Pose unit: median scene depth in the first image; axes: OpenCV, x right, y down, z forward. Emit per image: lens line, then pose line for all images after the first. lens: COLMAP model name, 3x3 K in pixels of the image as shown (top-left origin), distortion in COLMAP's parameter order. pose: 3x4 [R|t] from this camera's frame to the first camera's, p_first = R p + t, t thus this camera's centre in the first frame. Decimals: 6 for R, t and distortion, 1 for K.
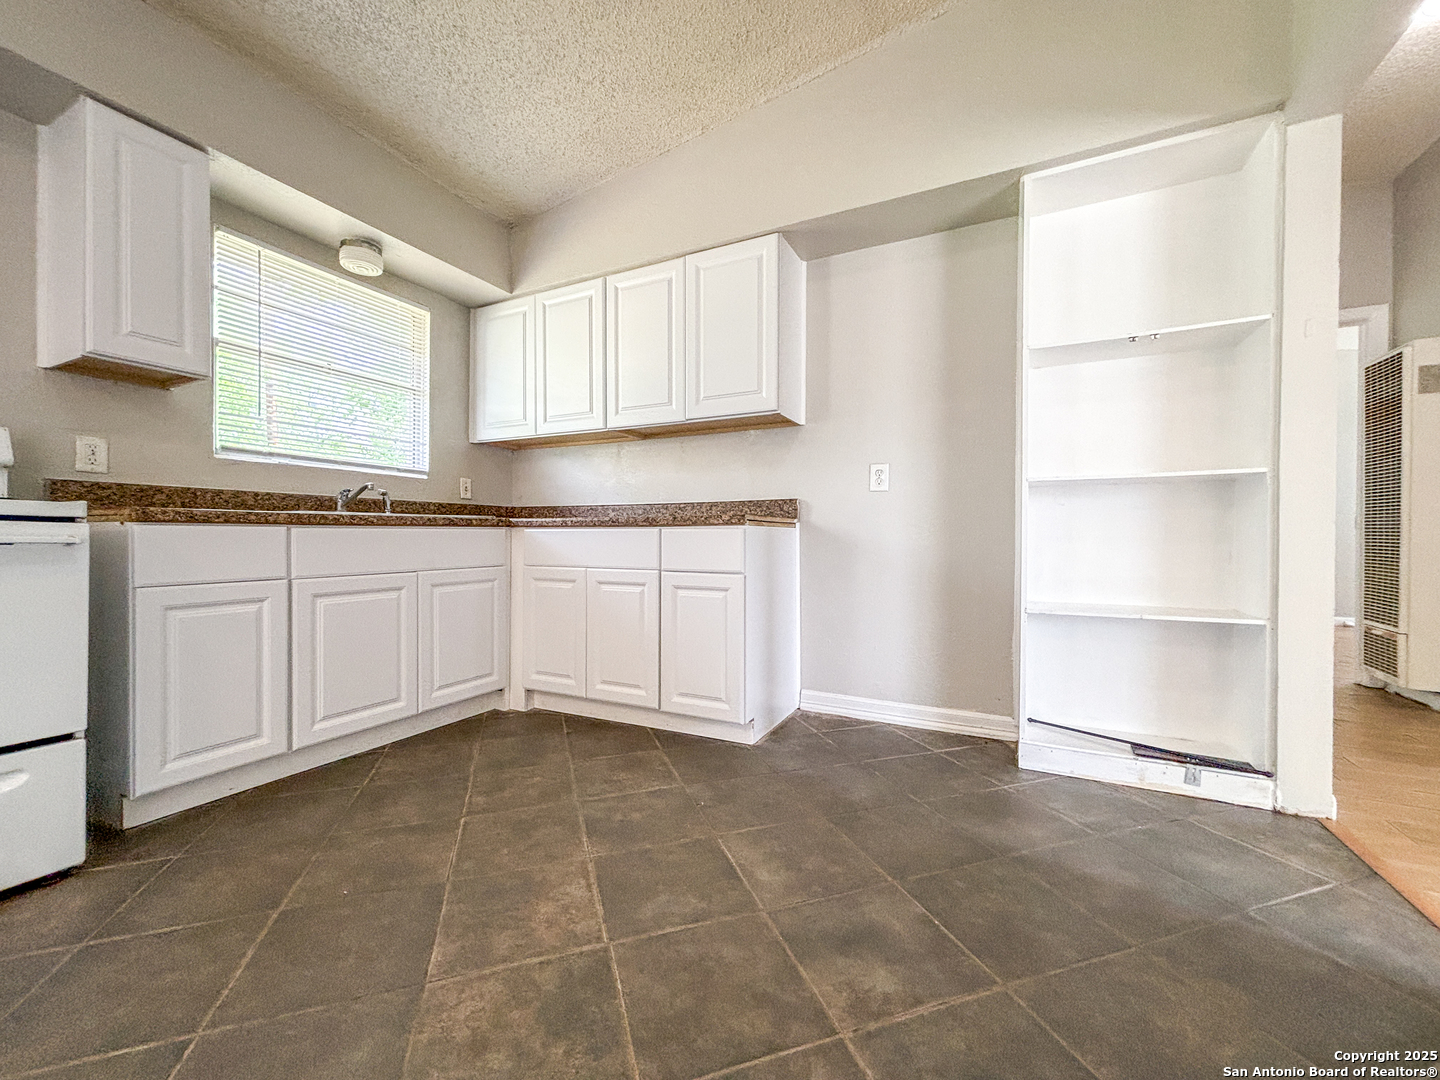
lens RADIAL K [[578.6, 0, 718.2], [0, 578.6, 540.5], [0, 0, 1]] dist [0.003043, 0.000206]
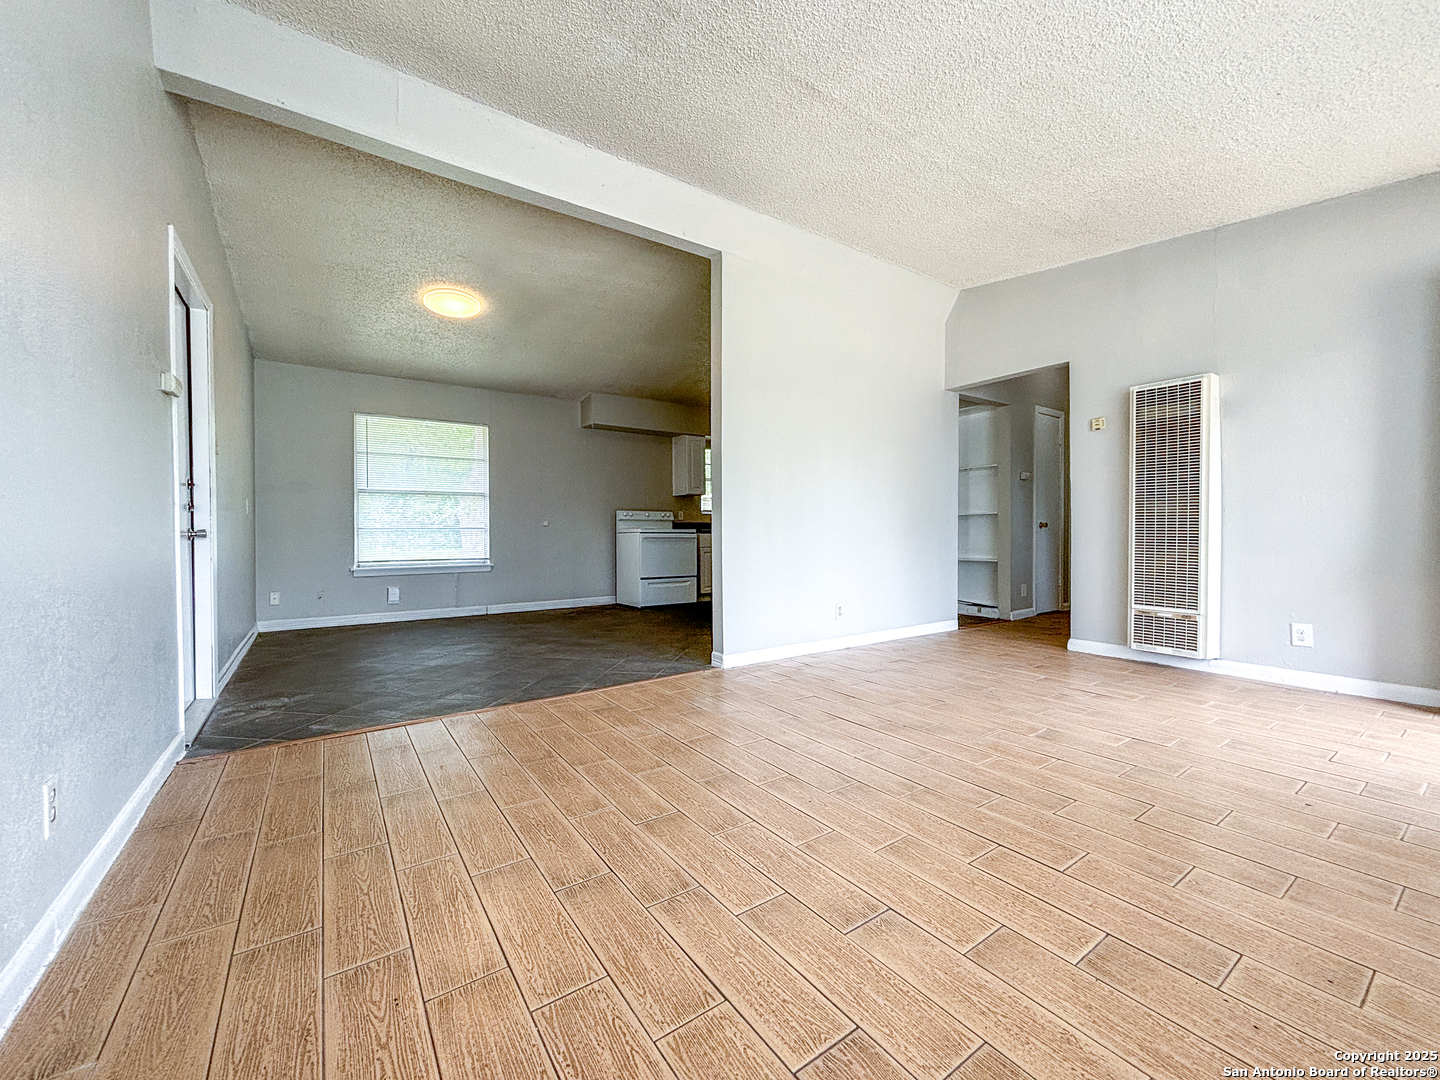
lens RADIAL K [[578.6, 0, 716.7], [0, 578.6, 541.5], [0, 0, 1]] dist [0.003043, 0.000206]
pose [[0.874182, -0.002875, -0.485589, 0.904763], [0.006691, 0.999959, 0.006125, 0.004715], [0.485552, -0.008604, 0.874166, -2.010584]]
